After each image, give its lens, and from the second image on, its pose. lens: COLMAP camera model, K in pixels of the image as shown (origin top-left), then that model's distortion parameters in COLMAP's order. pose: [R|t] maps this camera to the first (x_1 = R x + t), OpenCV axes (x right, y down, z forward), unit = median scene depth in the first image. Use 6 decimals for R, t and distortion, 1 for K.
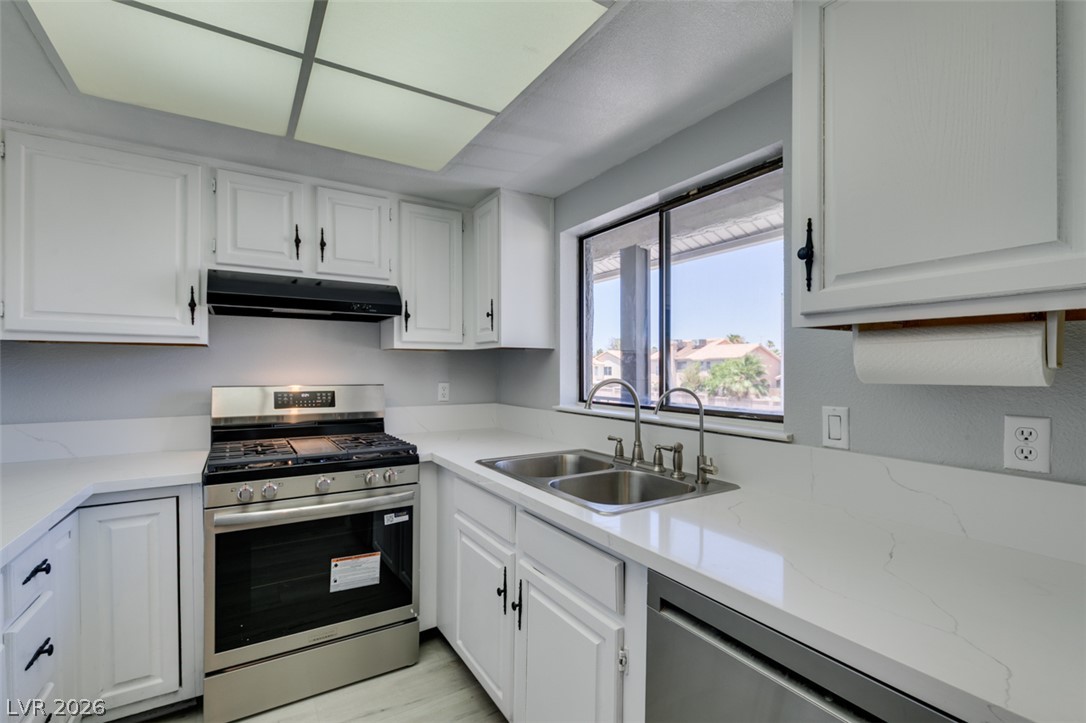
lens RADIAL K [[483.9, 0, 541.9], [0, 483.9, 367.8], [0, 0, 1]] dist [0.003259, -0.001975]
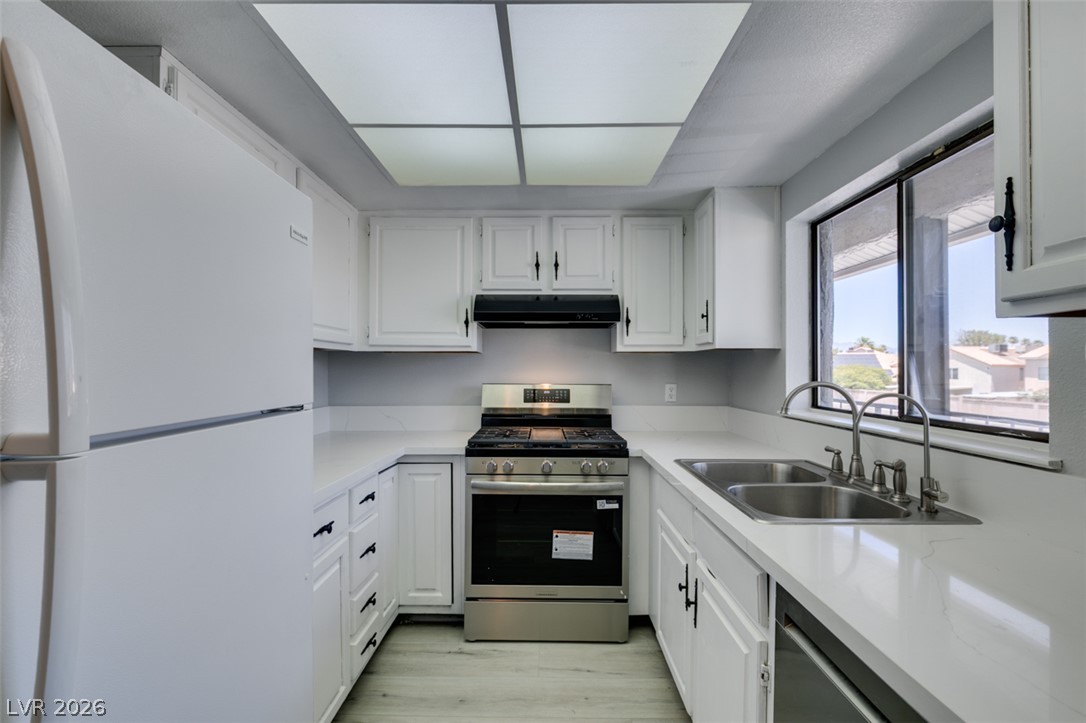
lens RADIAL K [[483.9, 0, 539.5], [0, 483.9, 362.4], [0, 0, 1]] dist [0.003259, -0.001975]
pose [[0.848505, -0.007022, -0.529140, 0.174390], [-0.000636, 0.999898, -0.014289, 0.000456], [0.529186, 0.012461, 0.848414, -0.031533]]
